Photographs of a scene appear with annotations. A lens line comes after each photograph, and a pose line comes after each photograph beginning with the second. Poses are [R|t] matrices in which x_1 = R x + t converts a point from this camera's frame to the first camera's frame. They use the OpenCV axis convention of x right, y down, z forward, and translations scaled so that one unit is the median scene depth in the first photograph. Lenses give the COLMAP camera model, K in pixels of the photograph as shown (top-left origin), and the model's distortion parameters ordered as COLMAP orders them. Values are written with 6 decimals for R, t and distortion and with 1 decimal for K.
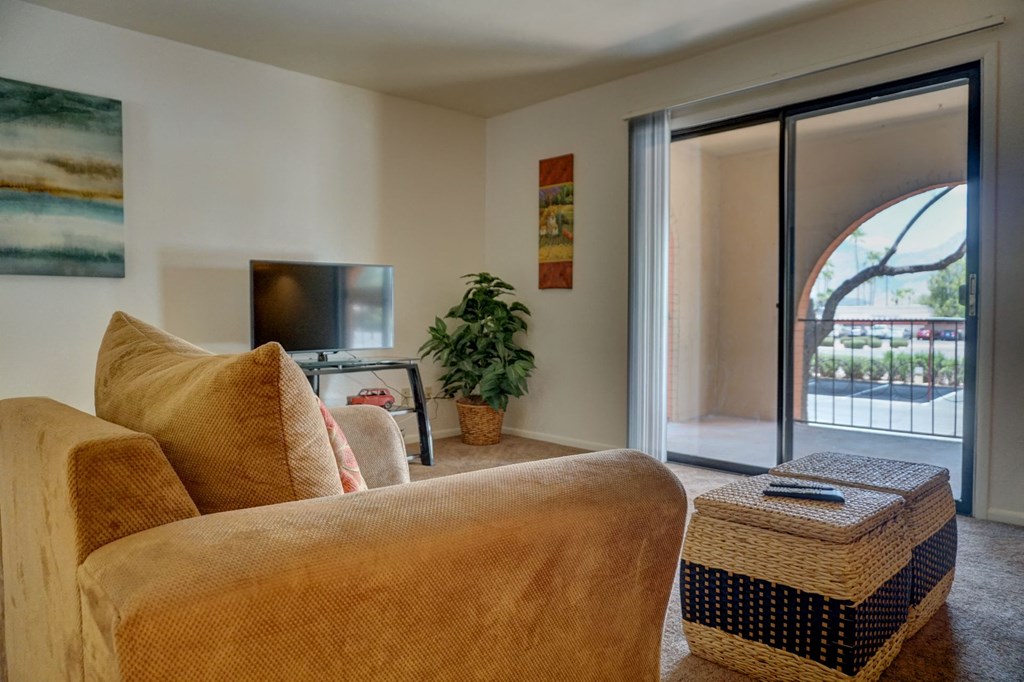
lens RADIAL K [[686.5, 0, 515.9], [0, 686.5, 345.9], [0, 0, 1]] dist [-0.049667, 0.033387]
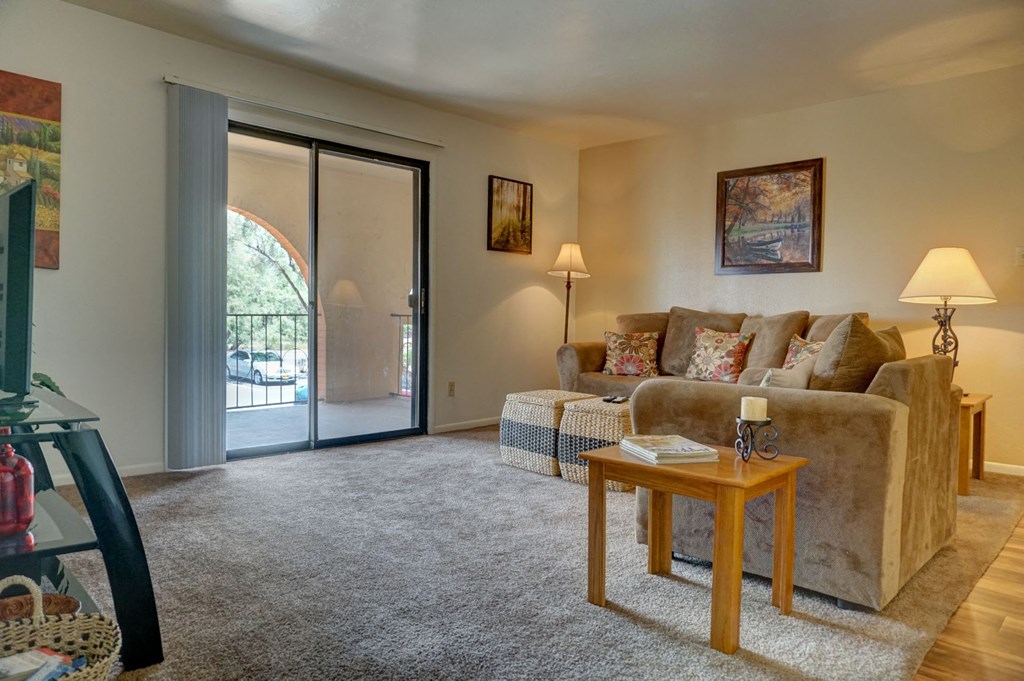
lens RADIAL K [[686.5, 0, 508.6], [0, 686.5, 337.7], [0, 0, 1]] dist [-0.049667, 0.033387]
pose [[-0.000130, -0.024323, 0.999704, -0.935261], [0.024237, 0.999410, 0.024319, -0.020638], [-0.999706, 0.024233, 0.000460, 0.751148]]
